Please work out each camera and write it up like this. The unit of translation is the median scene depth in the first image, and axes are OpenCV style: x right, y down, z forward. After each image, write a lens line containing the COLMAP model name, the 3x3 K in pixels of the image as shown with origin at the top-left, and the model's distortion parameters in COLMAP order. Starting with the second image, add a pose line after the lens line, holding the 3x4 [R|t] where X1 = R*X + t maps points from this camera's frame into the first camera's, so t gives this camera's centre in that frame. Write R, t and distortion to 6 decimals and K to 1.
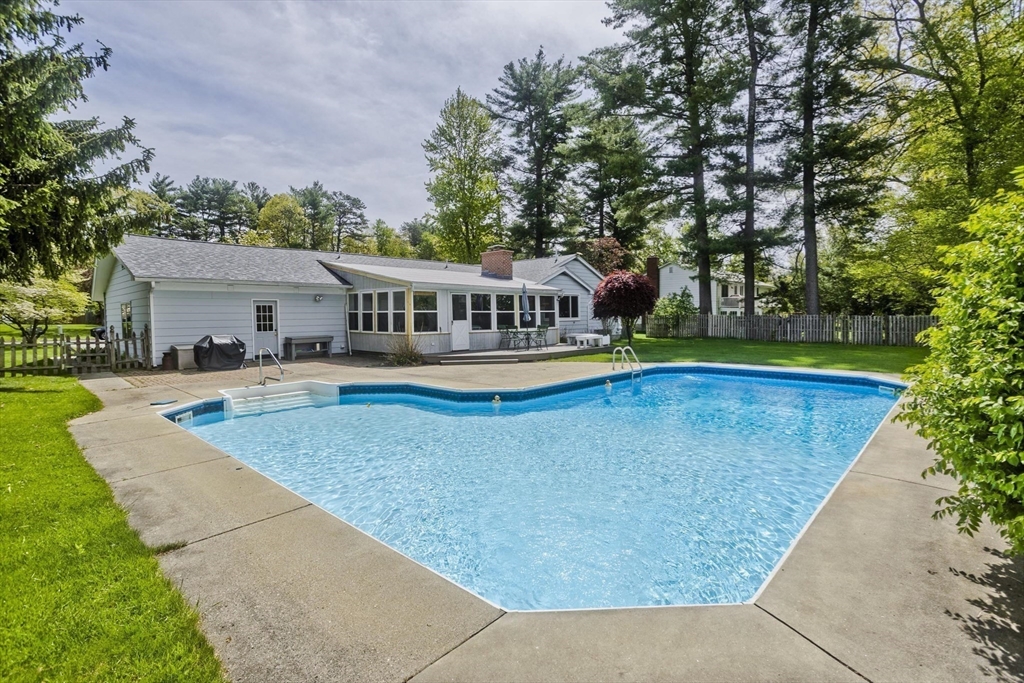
lens RADIAL K [[489.2, 0, 514.5], [0, 489.2, 333.3], [0, 0, 1]] dist [0.000456, 0.000581]
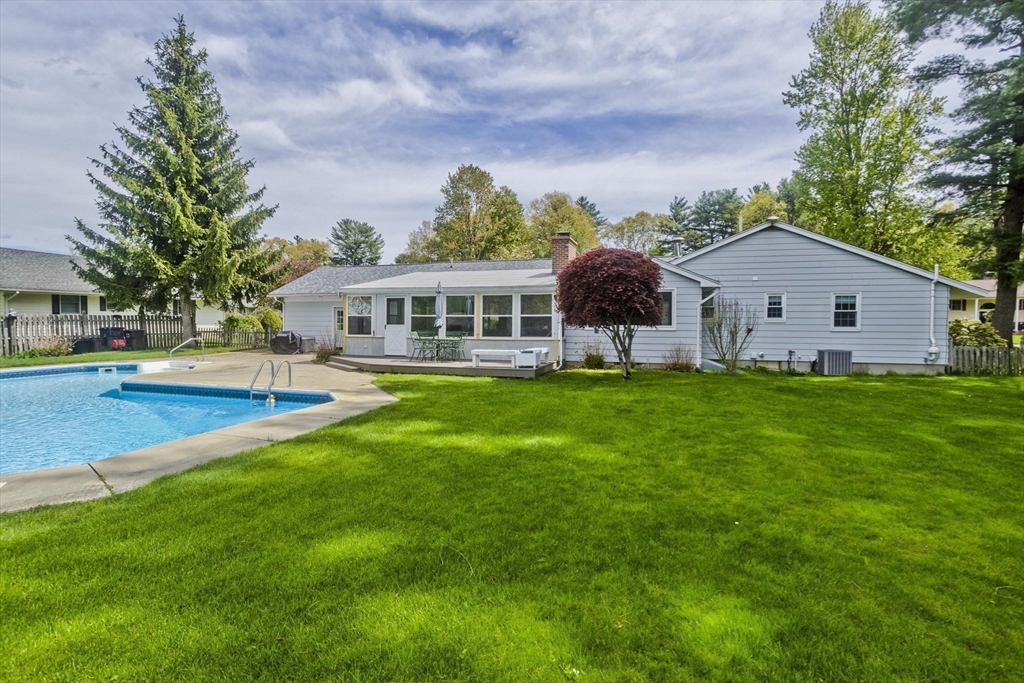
lens RADIAL K [[502.8, 0, 515.6], [0, 502.8, 337.8], [0, 0, 1]] dist [0.000713, 0.000598]
pose [[0.471368, 0.039377, -0.881057, 0.812137], [-0.043234, 0.998833, 0.021511, -0.028397], [0.880876, 0.027952, 0.472521, 0.659900]]
